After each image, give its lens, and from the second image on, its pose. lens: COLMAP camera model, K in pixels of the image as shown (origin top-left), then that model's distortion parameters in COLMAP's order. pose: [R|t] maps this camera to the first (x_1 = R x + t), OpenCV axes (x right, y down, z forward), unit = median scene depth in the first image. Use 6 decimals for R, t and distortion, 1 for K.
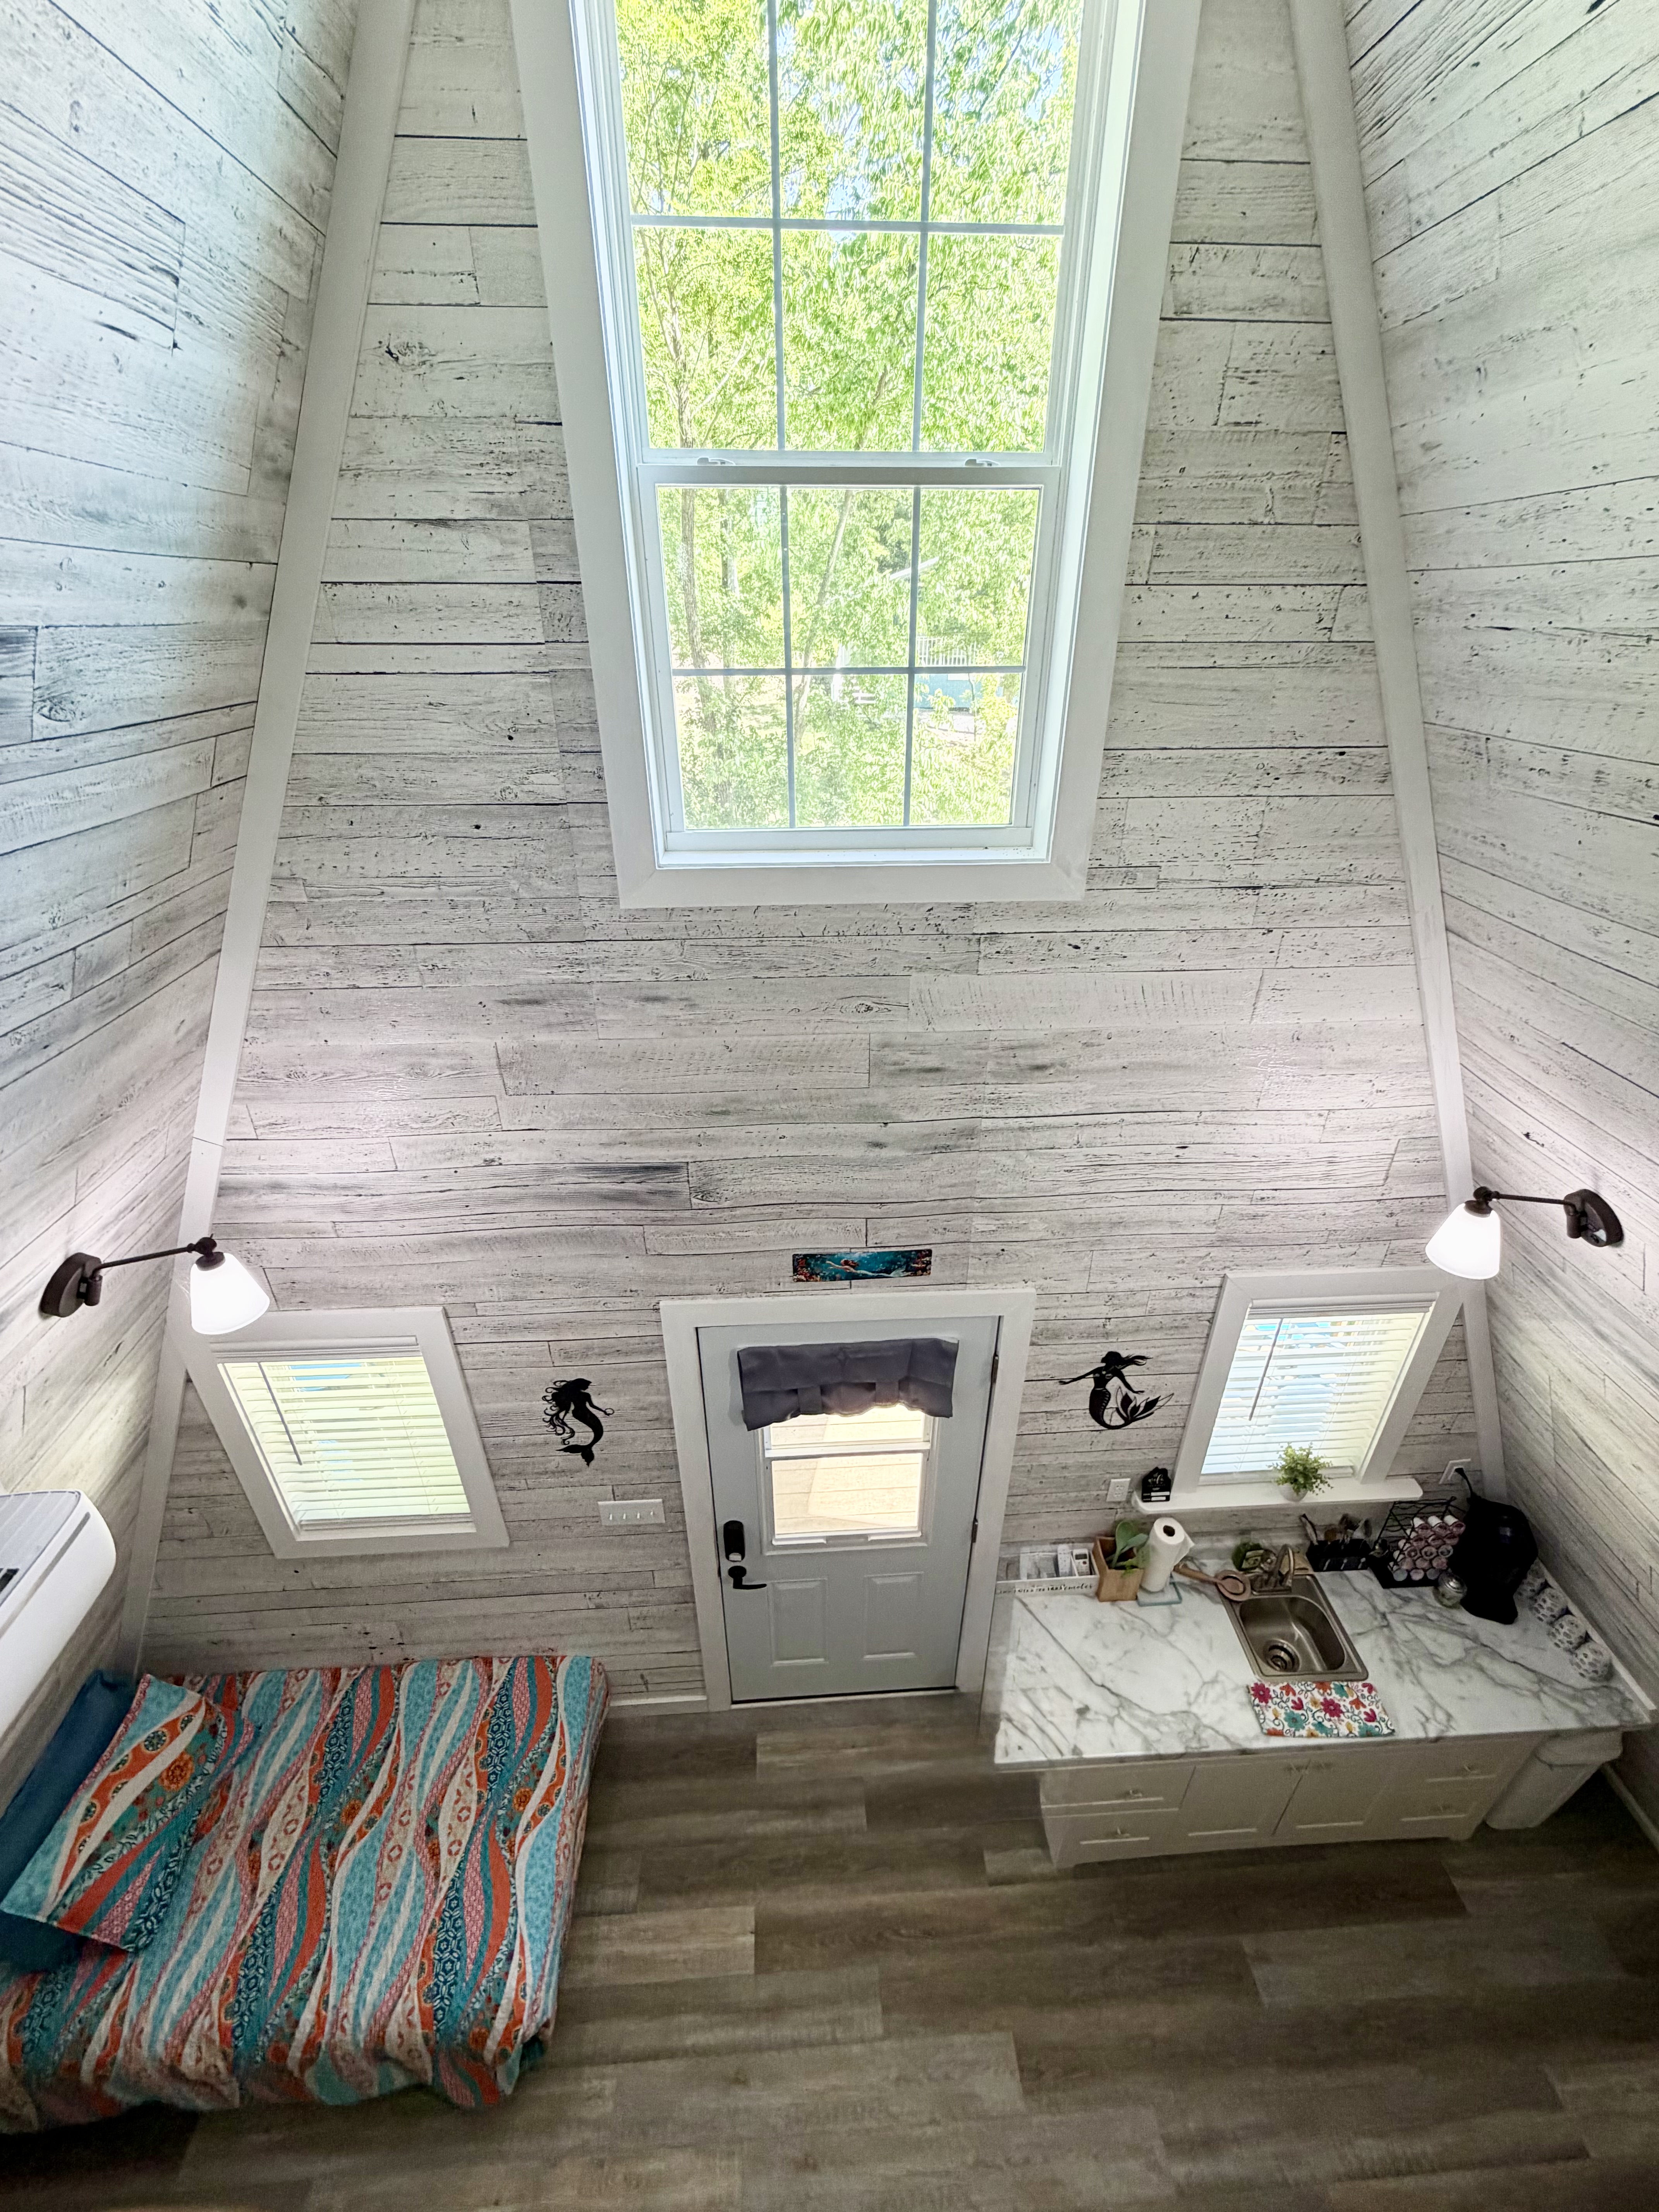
lens RADIAL K [[883.3, 0, 856.0], [0, 883.3, 1102.5], [0, 0, 1]] dist [0.000642, 0.000005]
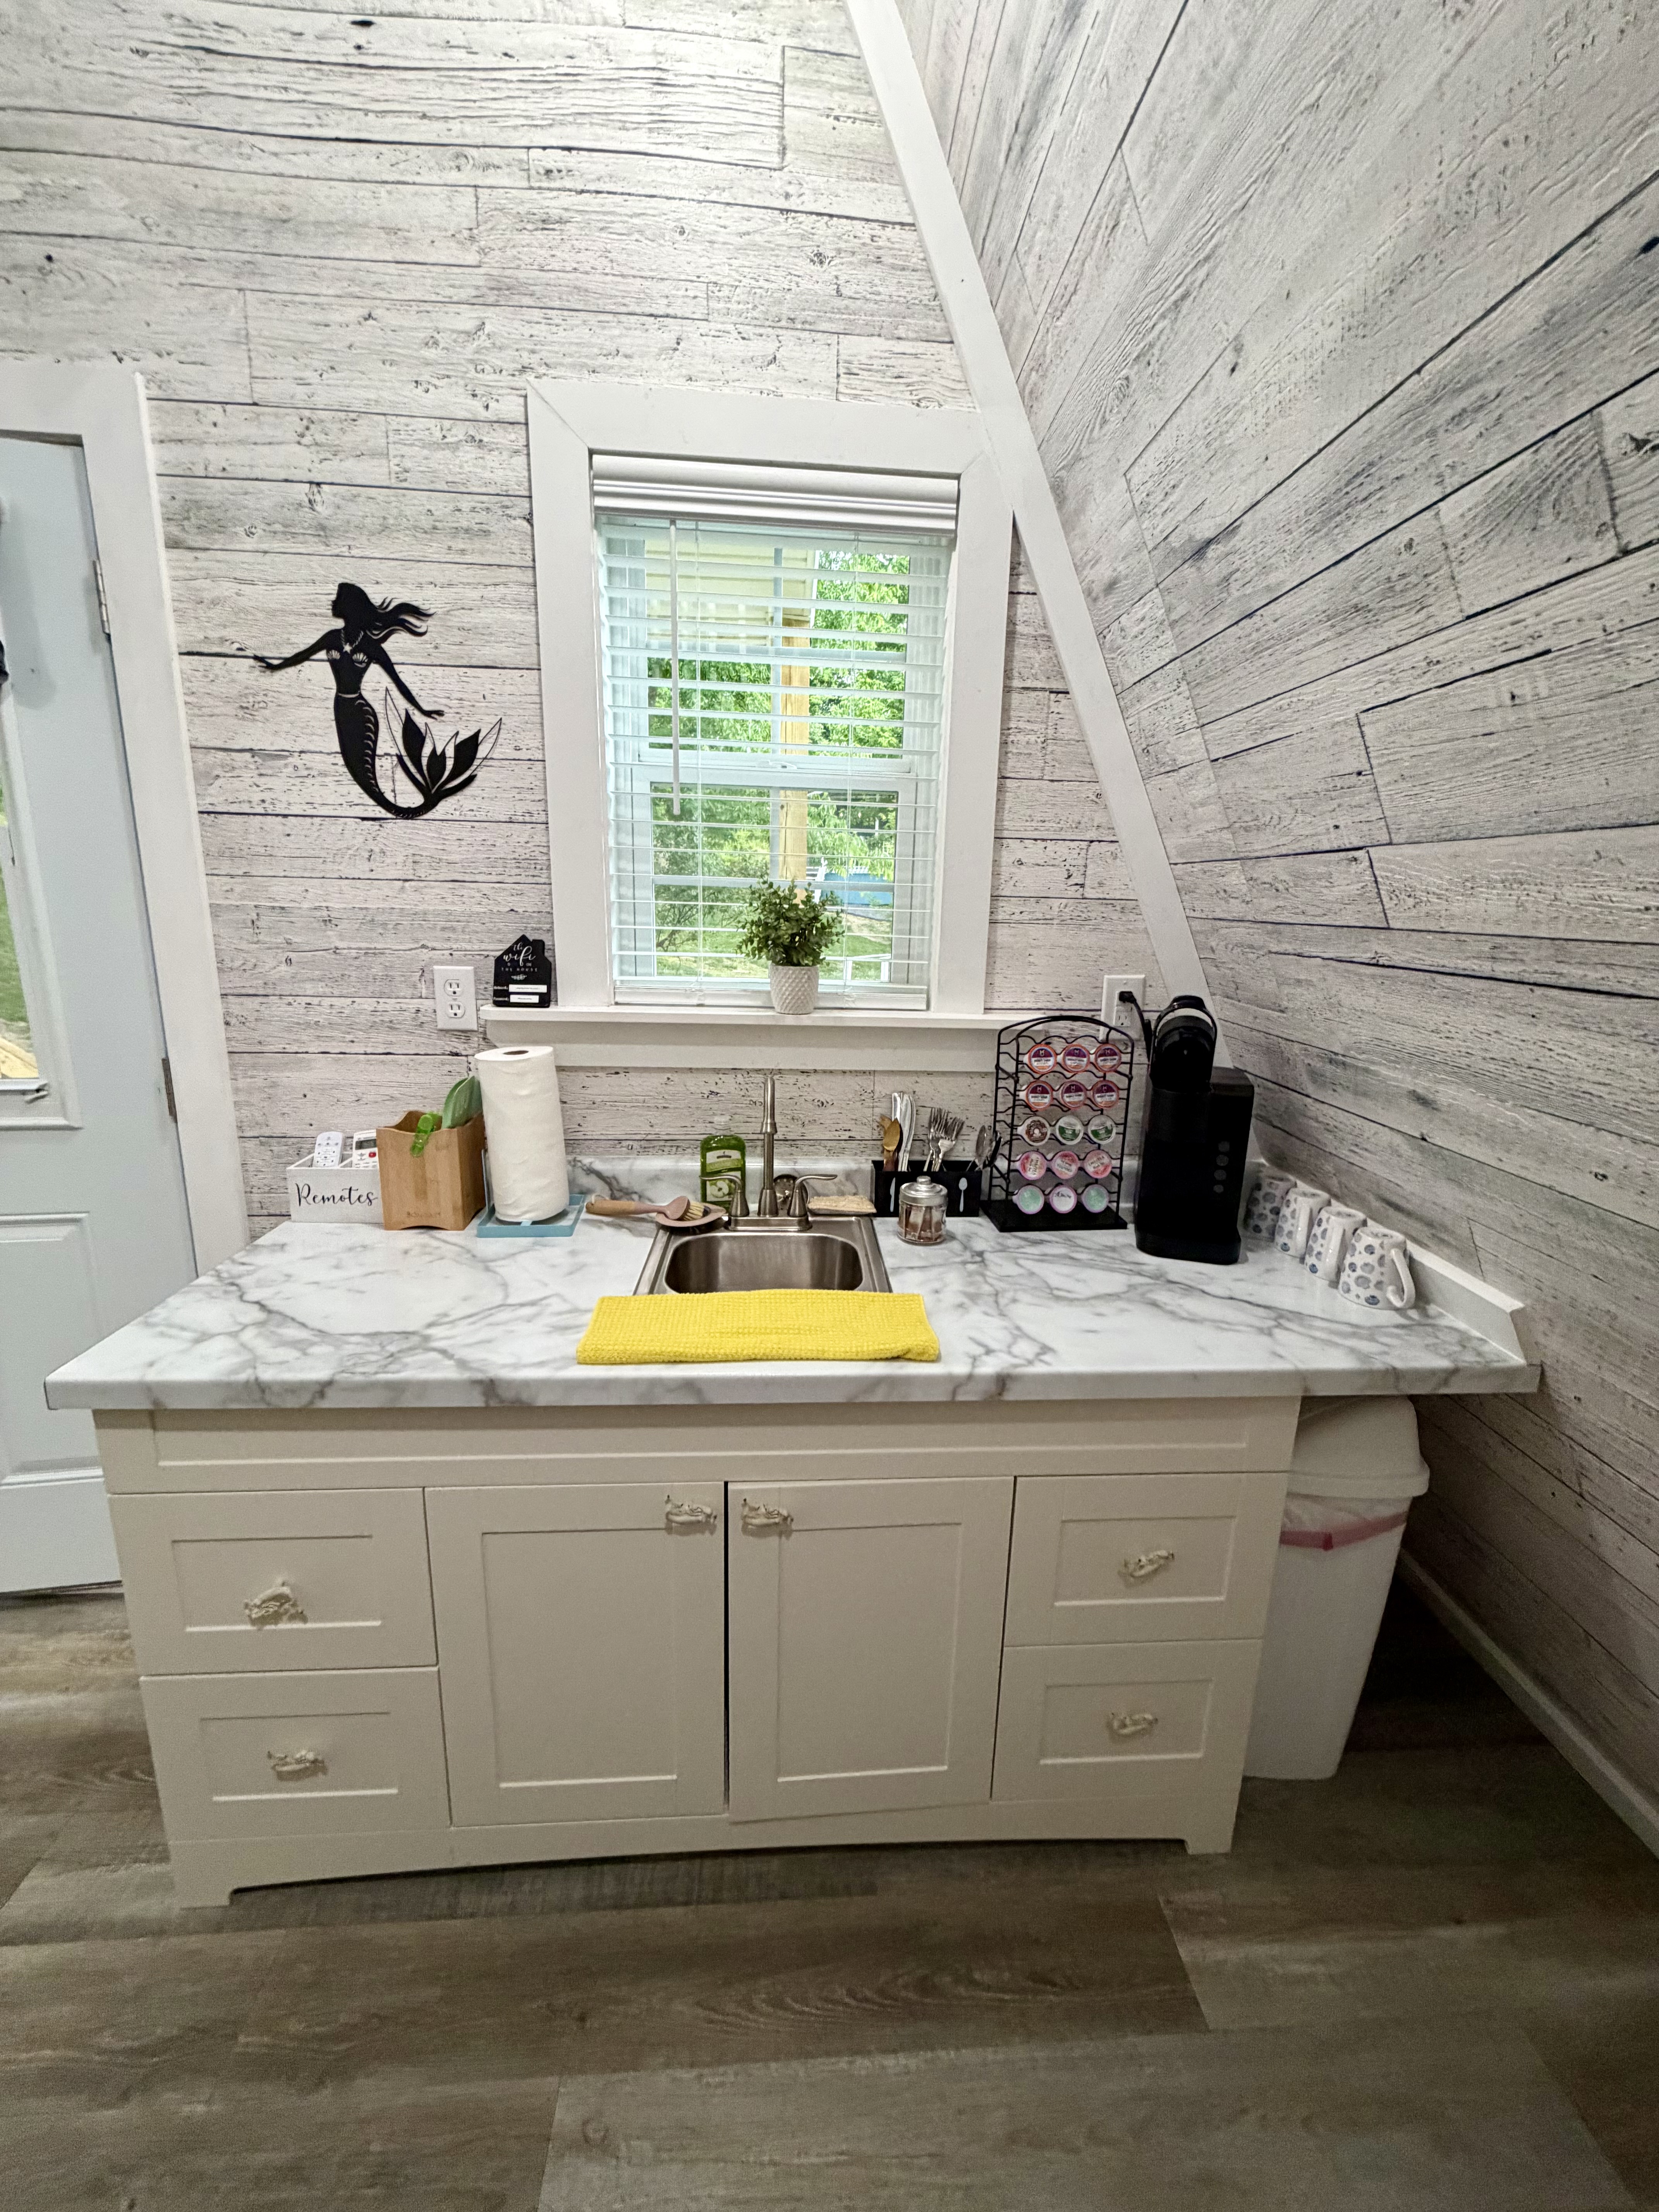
lens RADIAL K [[883.3, 0, 856.0], [0, 883.3, 1102.5], [0, 0, 1]] dist [0.000642, 0.000005]
pose [[0.999753, 0.017975, 0.013086, 0.575013], [-0.013598, 0.959976, -0.279753, 0.699877], [-0.017591, 0.279506, 0.959983, 0.573385]]
